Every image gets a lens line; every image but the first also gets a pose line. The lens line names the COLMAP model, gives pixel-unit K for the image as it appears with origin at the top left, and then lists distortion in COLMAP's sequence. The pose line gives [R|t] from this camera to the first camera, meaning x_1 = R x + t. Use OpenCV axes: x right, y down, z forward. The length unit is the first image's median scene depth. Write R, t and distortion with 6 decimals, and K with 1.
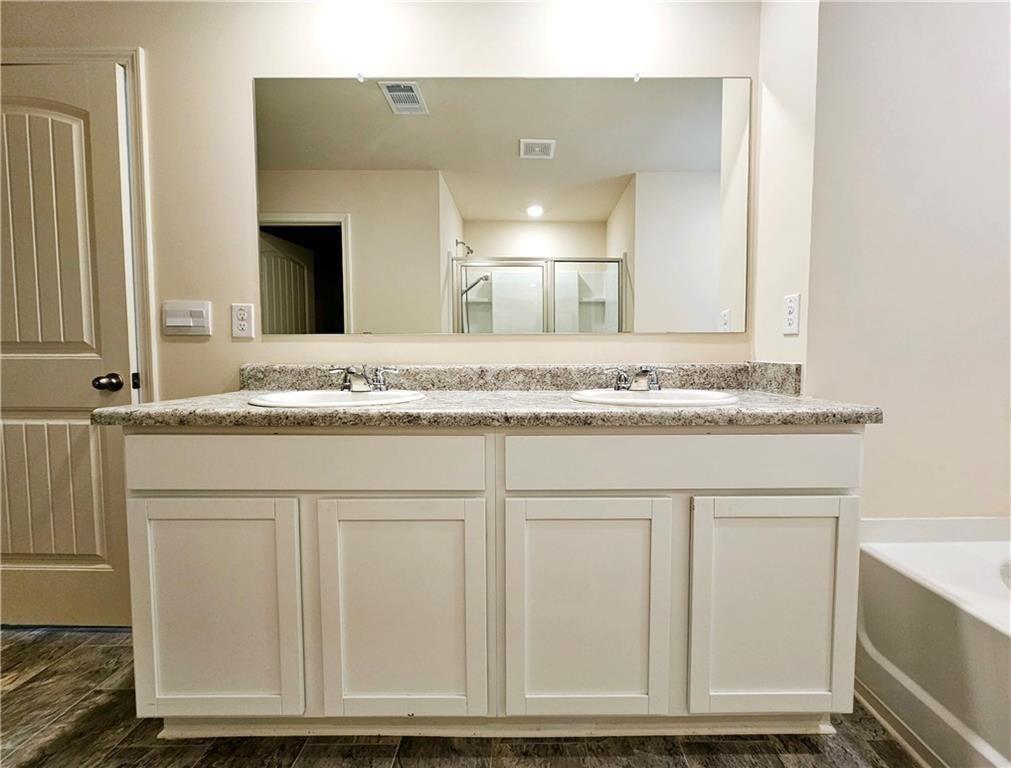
lens RADIAL K [[420.4, 0, 505.9], [0, 420.4, 381.0], [0, 0, 1]] dist [-0.004599, -0.000449]
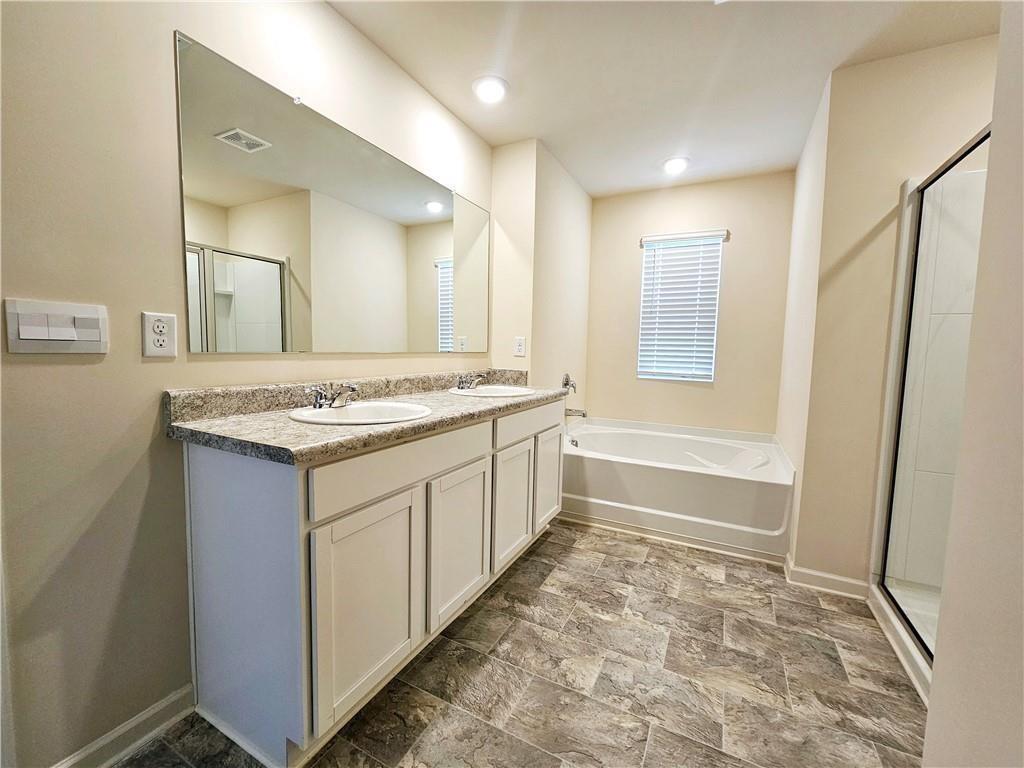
lens RADIAL K [[416.9, 0, 511.9], [0, 416.9, 386.0], [0, 0, 1]] dist [-0.015832, -0.000553]
pose [[0.464397, -0.065776, 0.883181, -1.012627], [0.030660, 0.997834, 0.058193, -0.074043], [-0.885096, 0.000053, 0.465408, 0.070228]]
